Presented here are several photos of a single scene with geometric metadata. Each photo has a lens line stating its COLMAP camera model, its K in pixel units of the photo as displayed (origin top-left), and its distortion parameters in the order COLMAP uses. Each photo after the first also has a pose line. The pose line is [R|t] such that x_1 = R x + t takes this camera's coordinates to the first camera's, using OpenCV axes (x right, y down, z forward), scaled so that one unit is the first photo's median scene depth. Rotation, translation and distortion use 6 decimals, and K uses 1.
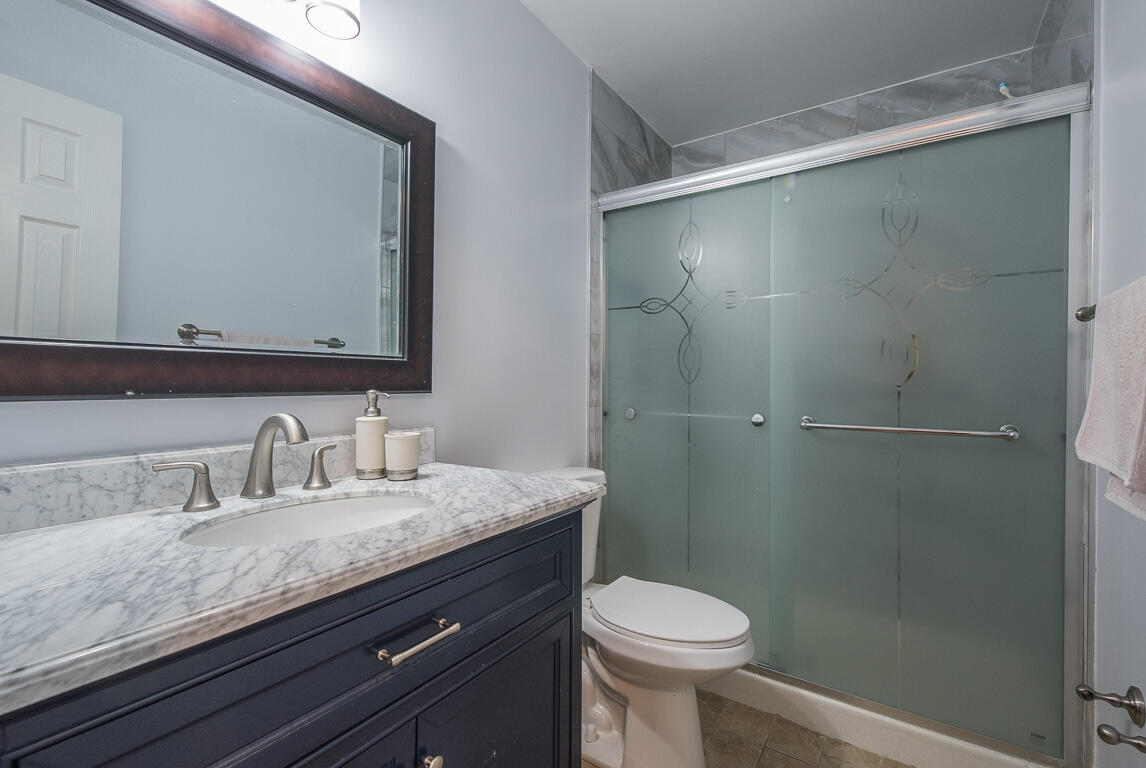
lens RADIAL K [[502.6, 0, 573.0], [0, 502.6, 384.0], [0, 0, 1]] dist [0.040612, -0.010295]
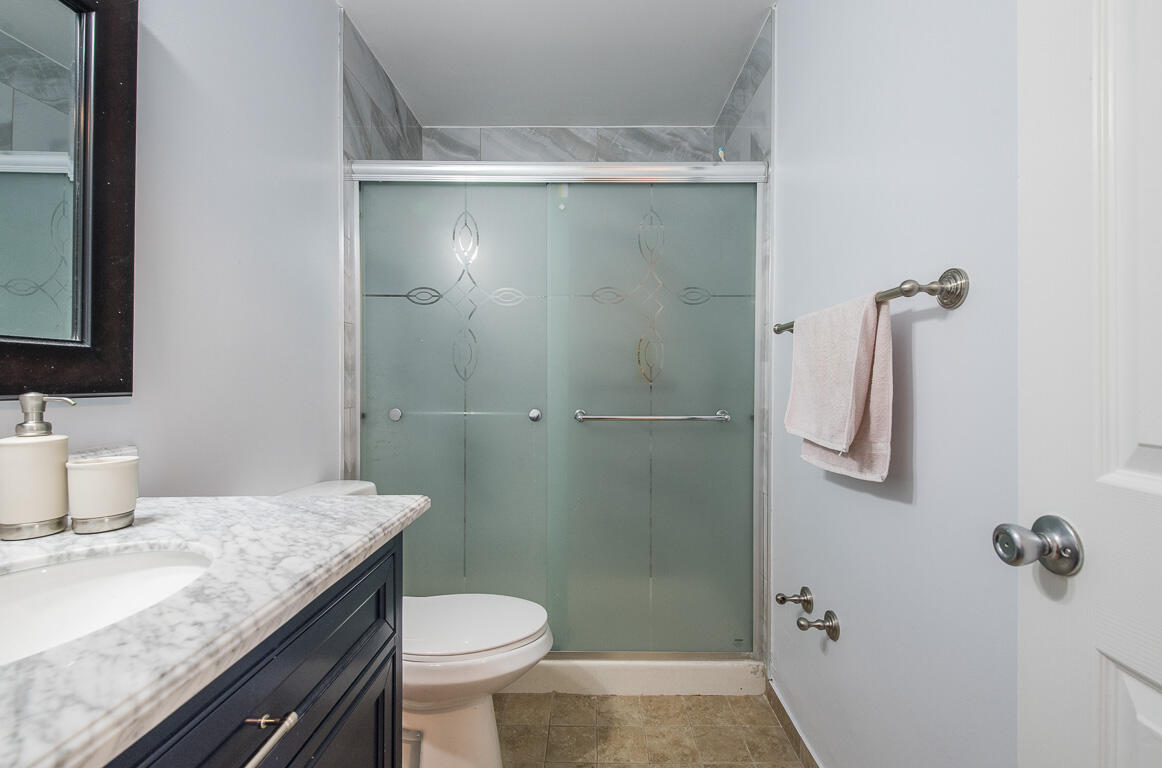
lens RADIAL K [[509.8, 0, 581.0], [0, 509.8, 384.0], [0, 0, 1]] dist [0.038922, -0.011776]
pose [[0.842757, -0.009679, 0.538208, -0.171006], [0.006893, 0.999950, 0.007189, 0.000782], [-0.538251, -0.002349, 0.842782, 0.098435]]
